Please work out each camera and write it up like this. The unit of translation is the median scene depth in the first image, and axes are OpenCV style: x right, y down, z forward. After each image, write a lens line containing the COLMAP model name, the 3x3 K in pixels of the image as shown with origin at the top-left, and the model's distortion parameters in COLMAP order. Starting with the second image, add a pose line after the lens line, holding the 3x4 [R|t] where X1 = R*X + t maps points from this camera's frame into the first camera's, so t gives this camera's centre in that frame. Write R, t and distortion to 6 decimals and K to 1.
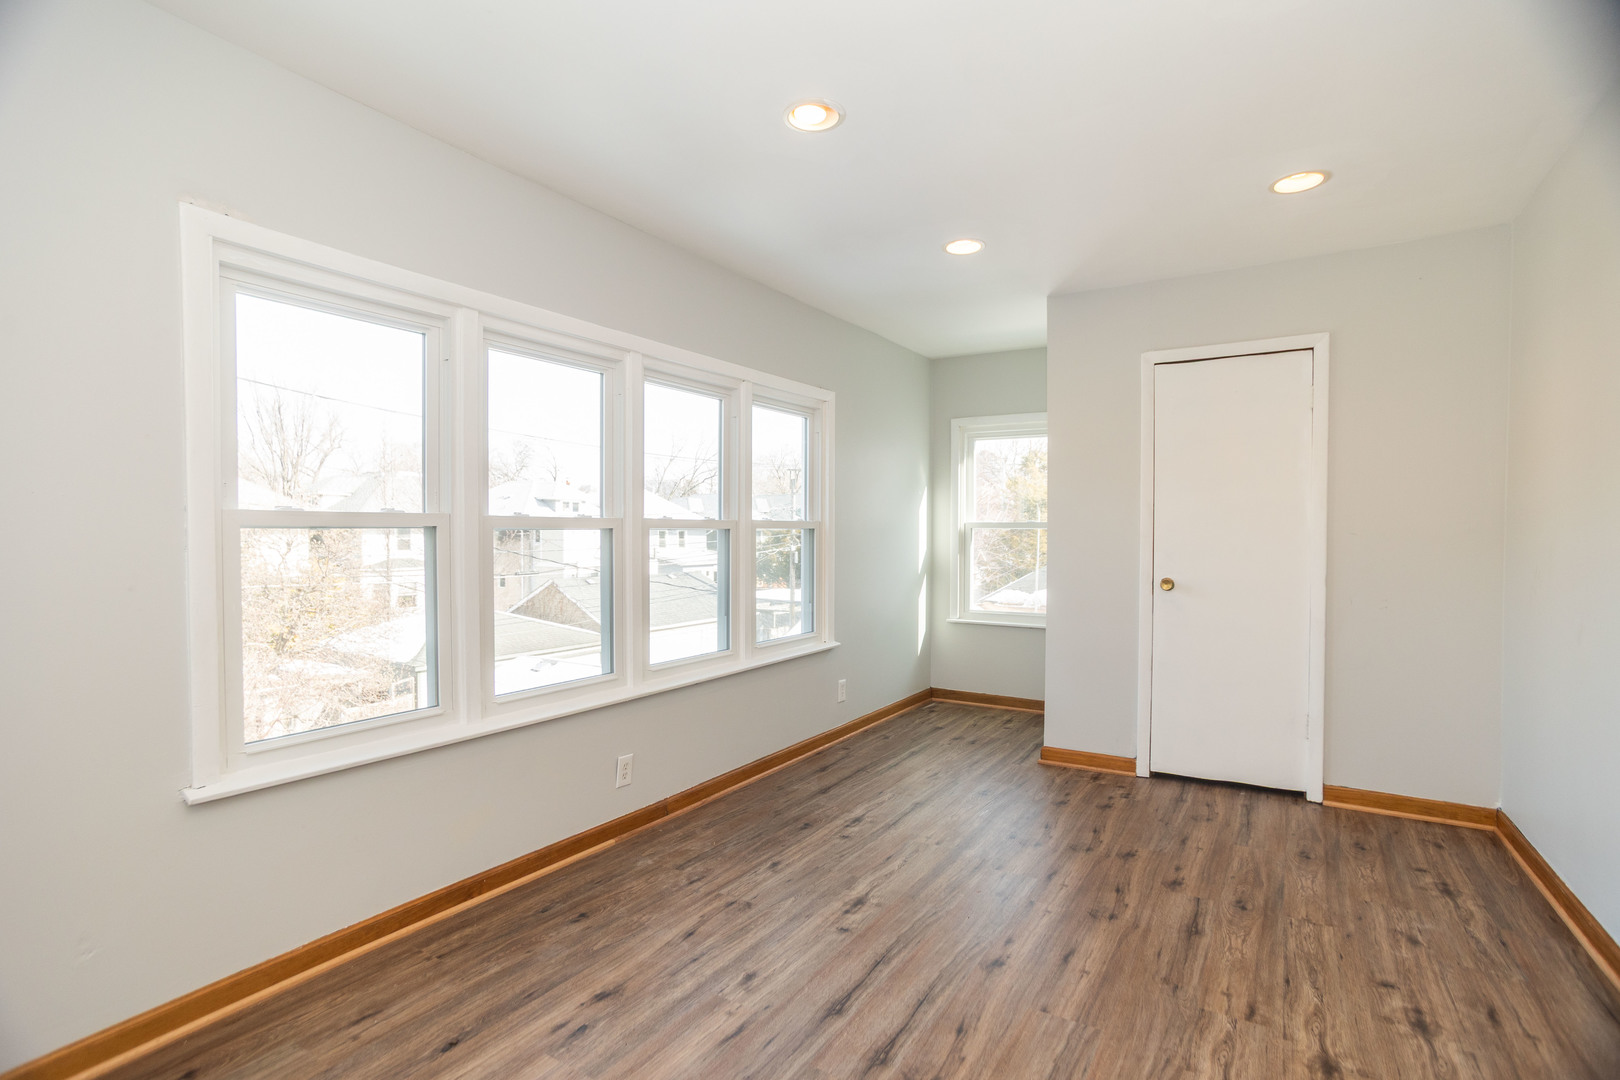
lens RADIAL K [[796.2, 0, 806.9], [0, 796.2, 540.4], [0, 0, 1]] dist [-0.001135, 0.003025]
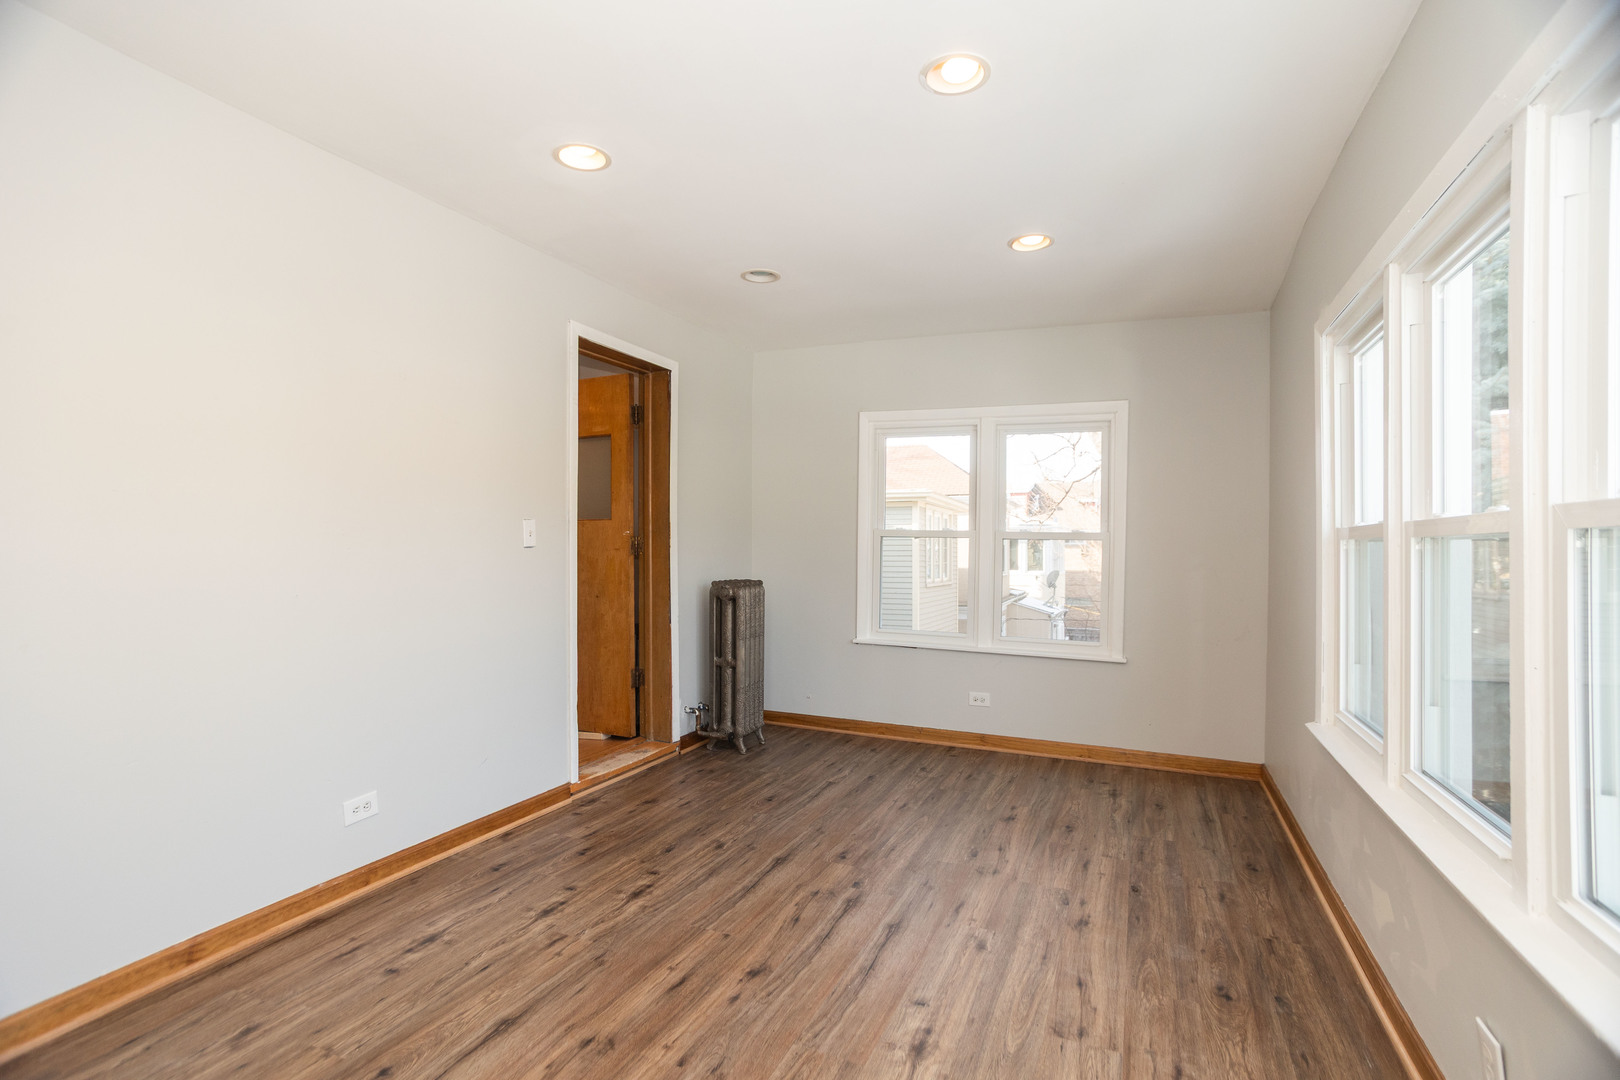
lens RADIAL K [[796.2, 0, 810.6], [0, 796.2, 542.9], [0, 0, 1]] dist [-0.001135, 0.003025]
pose [[-0.987933, -0.006009, -0.154765, 0.340214], [-0.005888, 0.999982, -0.001235, -0.009627], [0.154770, -0.000308, -0.987950, 2.079275]]
